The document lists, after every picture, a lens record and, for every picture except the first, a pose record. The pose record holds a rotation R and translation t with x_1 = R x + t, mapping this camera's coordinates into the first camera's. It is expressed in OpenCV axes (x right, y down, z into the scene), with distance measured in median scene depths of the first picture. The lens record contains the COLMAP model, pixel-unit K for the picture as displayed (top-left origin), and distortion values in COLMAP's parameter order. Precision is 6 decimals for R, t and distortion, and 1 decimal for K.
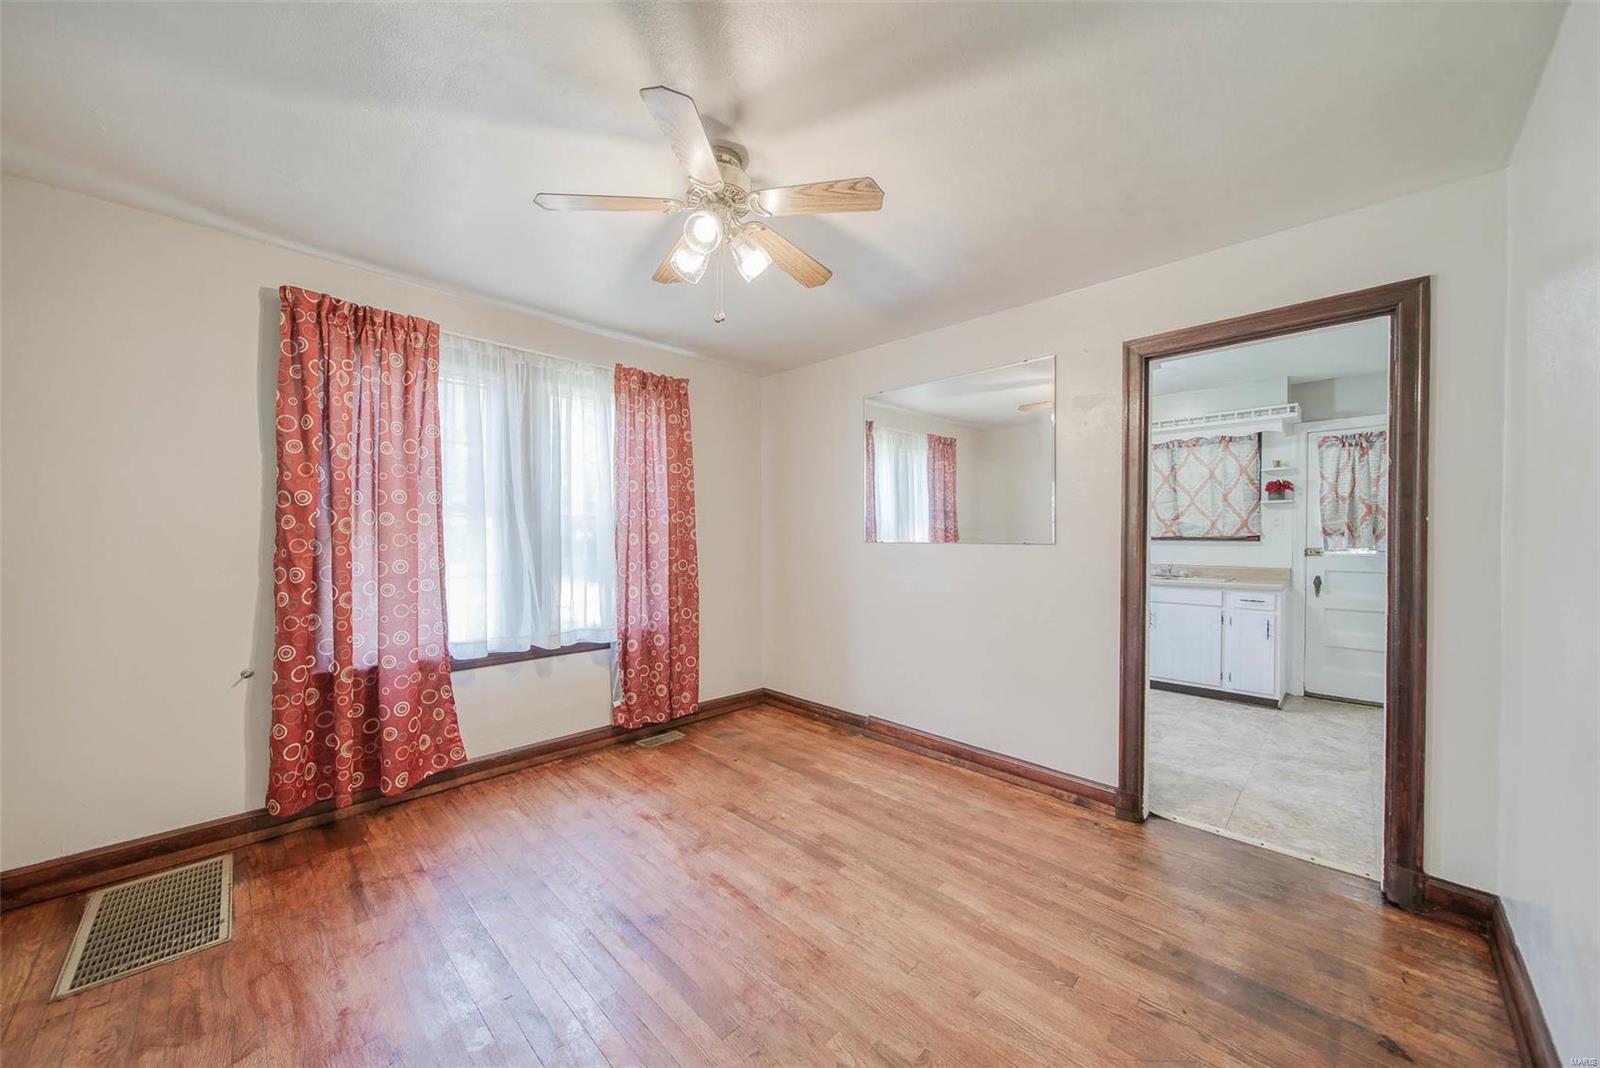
lens RADIAL K [[560.5, 0, 803.1], [0, 560.5, 542.0], [0, 0, 1]] dist [-0.001635, -0.000583]
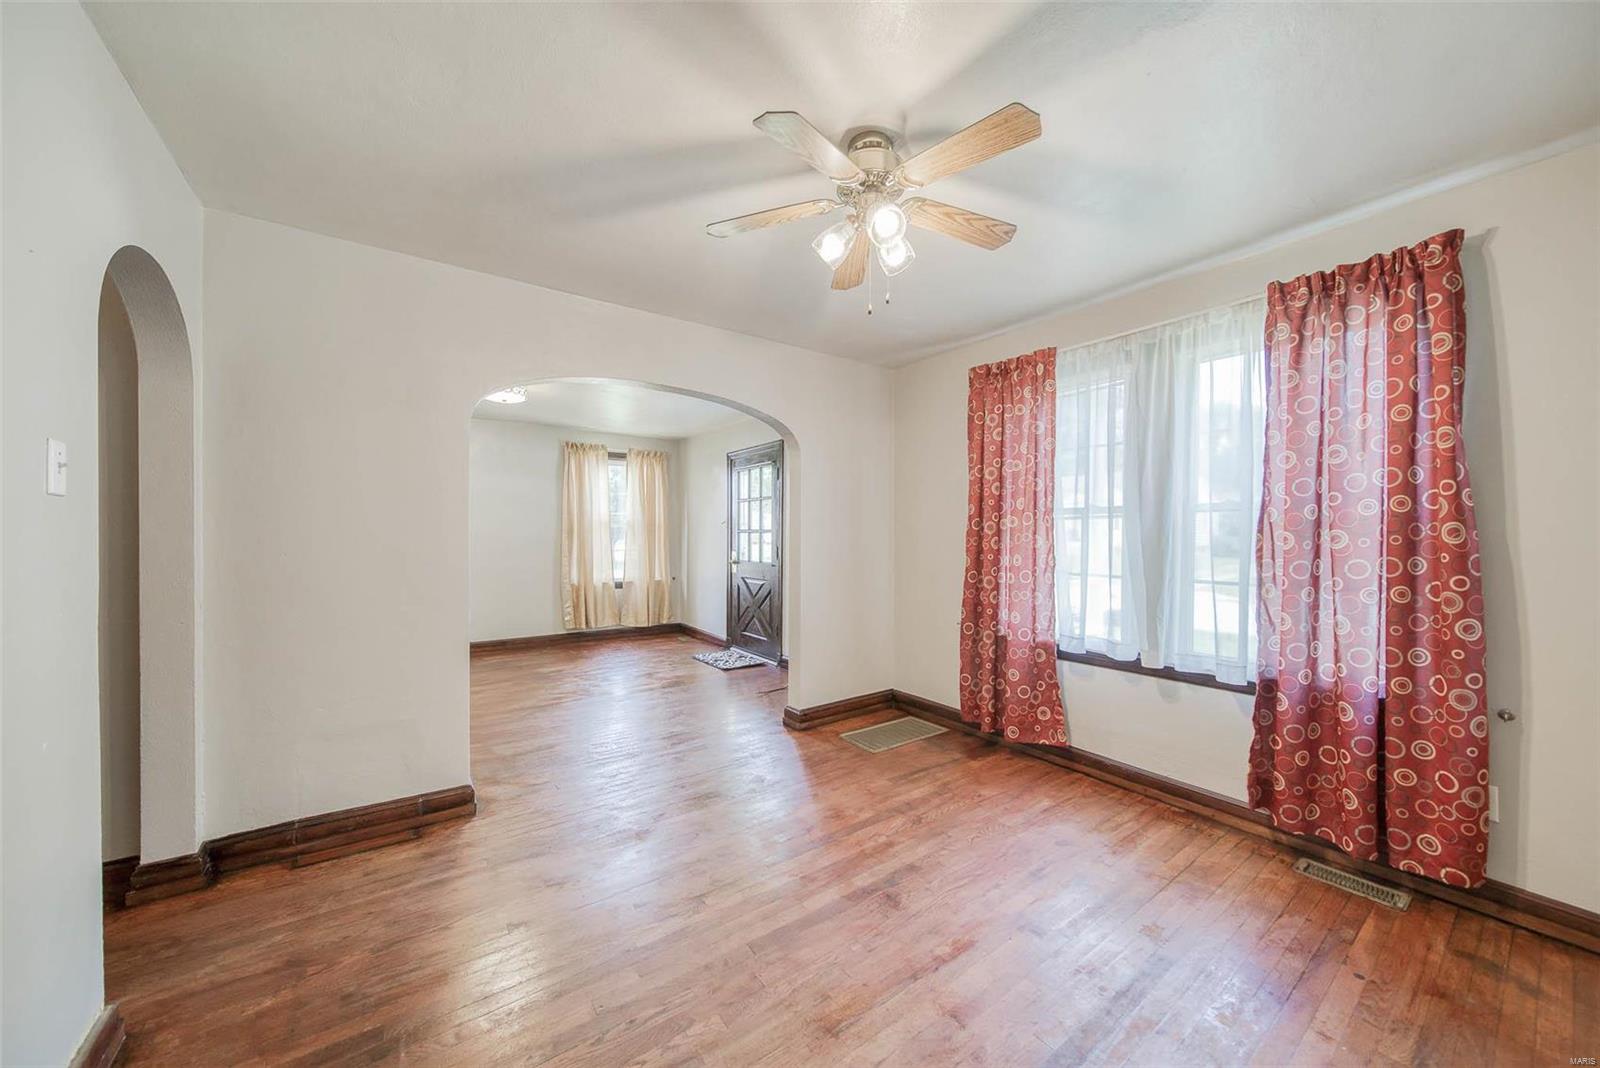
lens RADIAL K [[560.5, 0, 798.8], [0, 560.5, 540.2], [0, 0, 1]] dist [-0.001635, -0.000583]
pose [[-0.166224, 0.005879, -0.986070, 0.403937], [-0.016165, 0.999832, 0.008686, -0.001736], [0.985955, 0.017383, -0.166101, 0.506389]]
